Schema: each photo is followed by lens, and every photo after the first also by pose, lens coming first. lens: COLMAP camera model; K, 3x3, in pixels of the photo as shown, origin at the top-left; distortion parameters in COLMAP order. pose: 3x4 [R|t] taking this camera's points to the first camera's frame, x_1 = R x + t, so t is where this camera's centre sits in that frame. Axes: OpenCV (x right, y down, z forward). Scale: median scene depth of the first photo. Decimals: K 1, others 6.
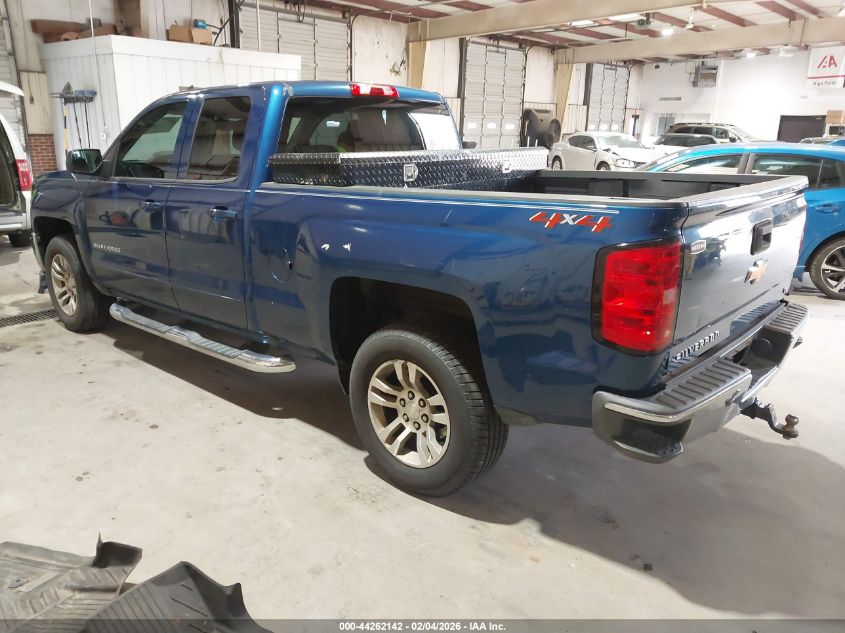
lens RADIAL K [[659.4, 0, 422.5], [0, 659.4, 316.5], [0, 0, 1]] dist [0.005892, 0.000413]
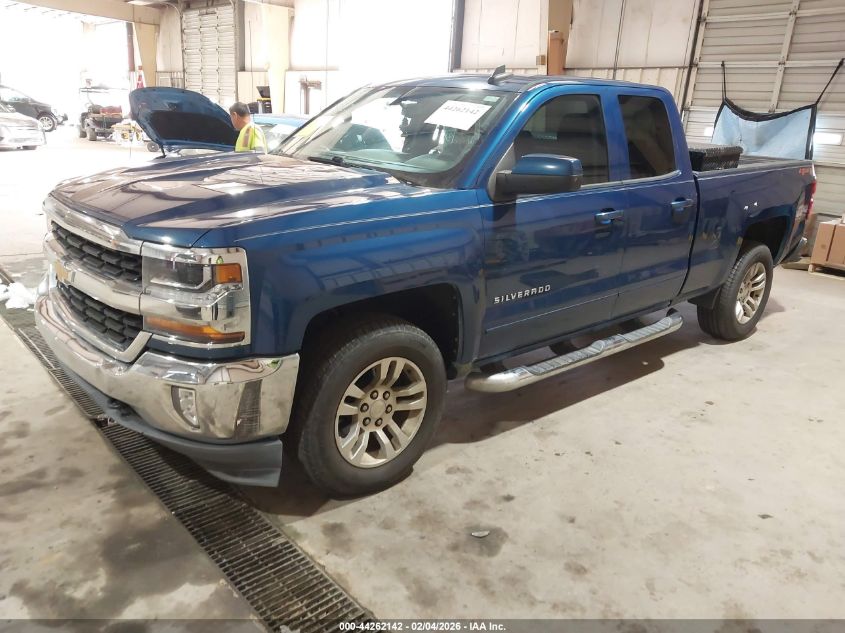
lens RADIAL K [[659.4, 0, 422.5], [0, 659.4, 316.5], [0, 0, 1]] dist [0.005892, 0.000413]
pose [[0.115331, -0.291470, 0.949602, -1.163494], [0.211311, 0.941299, 0.263257, -0.285543], [-0.970591, 0.170300, 0.170152, 0.996157]]
